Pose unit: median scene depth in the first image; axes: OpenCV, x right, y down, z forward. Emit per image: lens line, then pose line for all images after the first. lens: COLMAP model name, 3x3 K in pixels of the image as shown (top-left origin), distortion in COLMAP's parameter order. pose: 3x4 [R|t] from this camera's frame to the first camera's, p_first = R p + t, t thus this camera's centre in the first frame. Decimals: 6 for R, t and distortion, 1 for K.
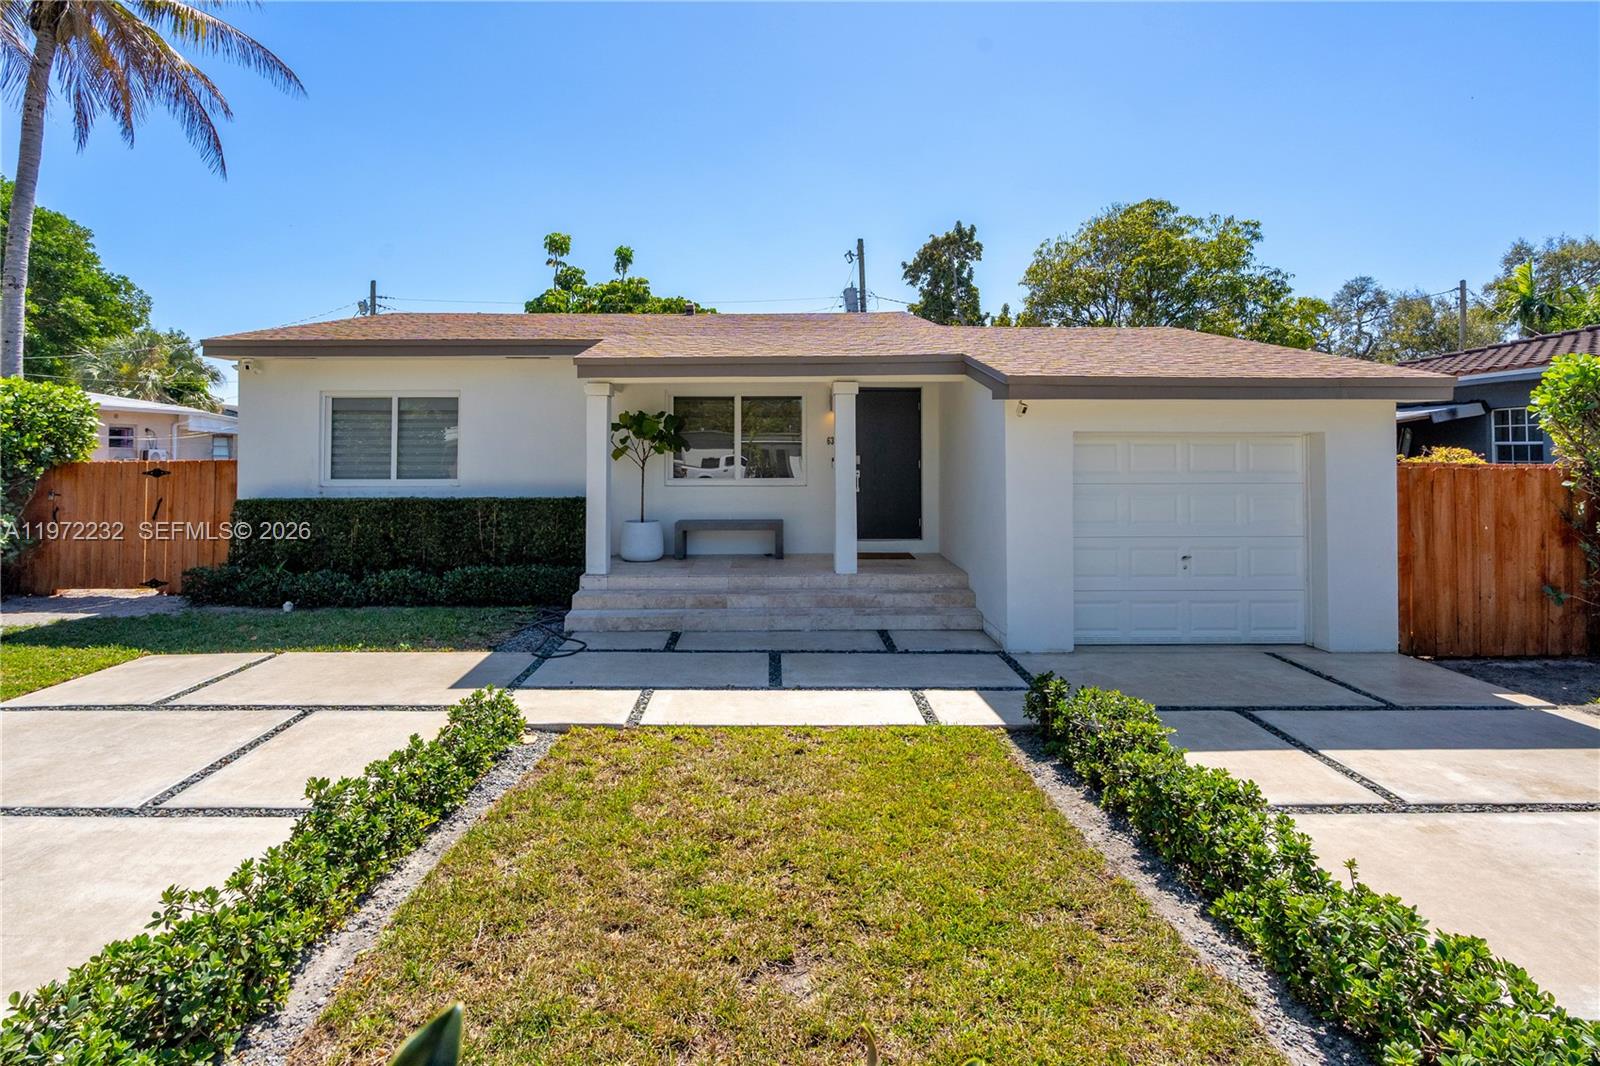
lens RADIAL K [[758.8, 0, 789.2], [0, 758.8, 451.4], [0, 0, 1]] dist [-0.000678, -0.000290]
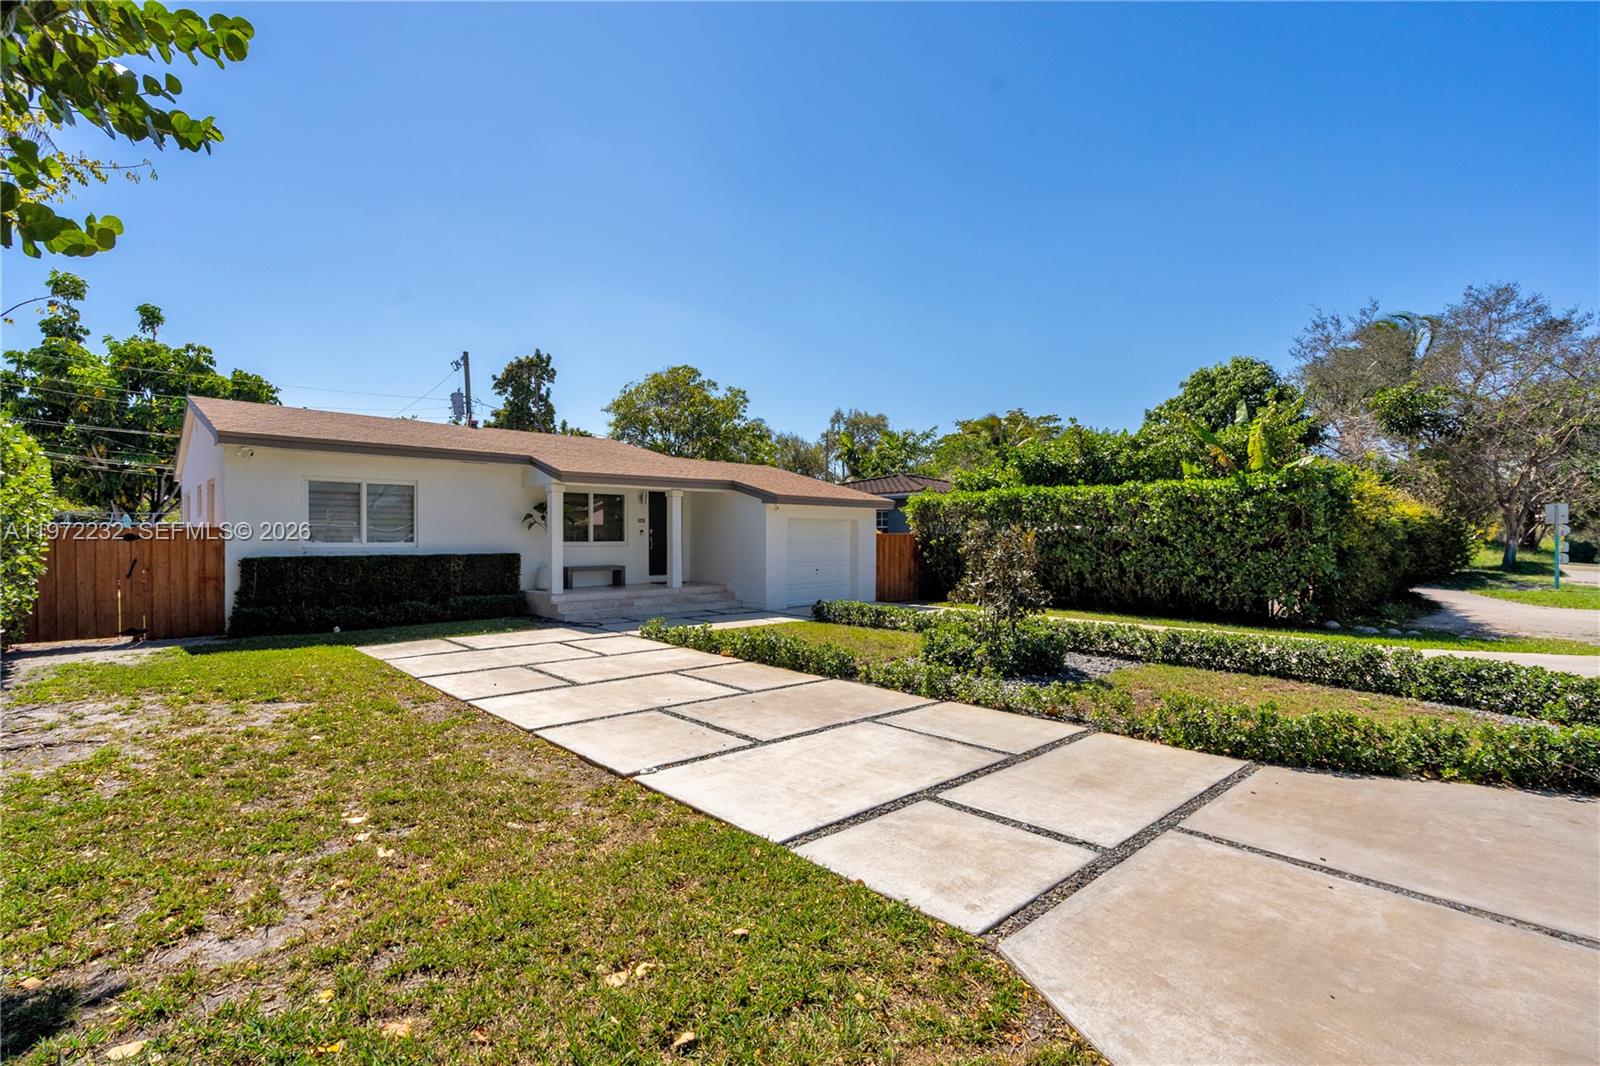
lens RADIAL K [[726.4, 0, 797.8], [0, 726.4, 542.3], [0, 0, 1]] dist [-0.000843, -0.000229]
pose [[0.736678, -0.002493, 0.676239, -0.837175], [-0.000039, 0.999993, 0.003729, 0.031267], [-0.676244, -0.002773, 0.736673, -0.525305]]
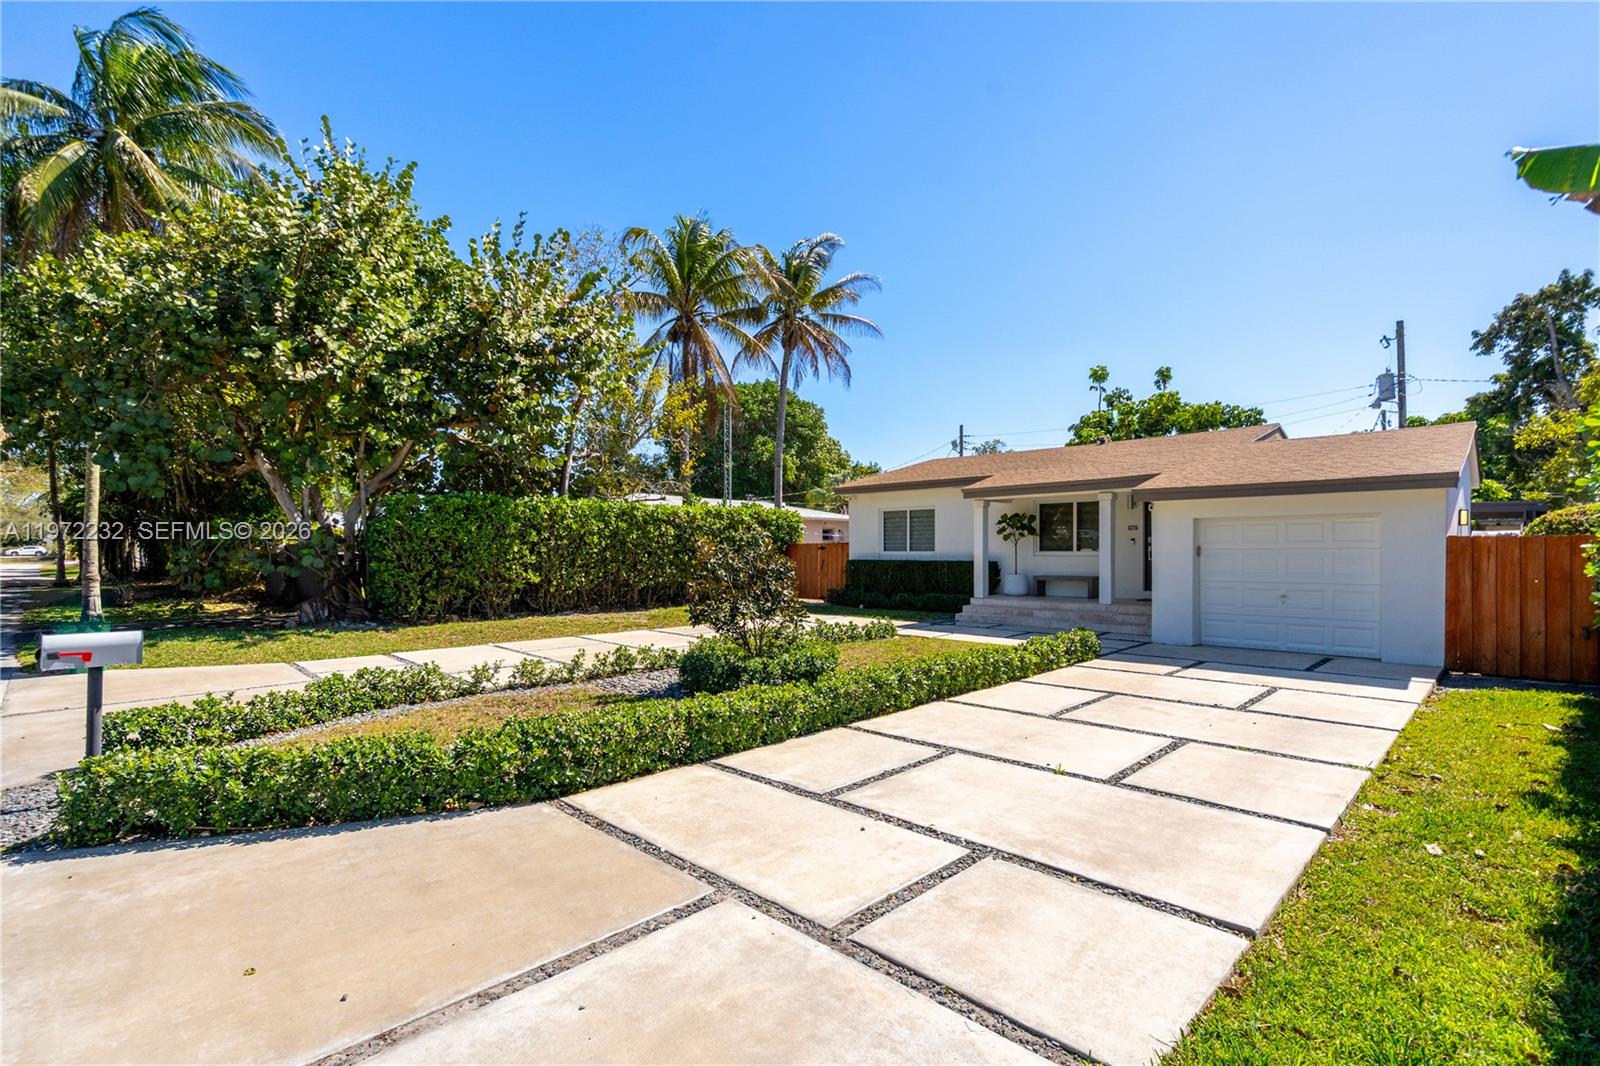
lens RADIAL K [[737.9, 0, 802.6], [0, 737.9, 550.8], [0, 0, 1]] dist [0.016687, -0.000052]
pose [[0.703346, 0.000109, -0.710848, 0.676805], [-0.001734, 0.999997, -0.001561, 0.038013], [0.710846, 0.002331, 0.703344, -0.582448]]
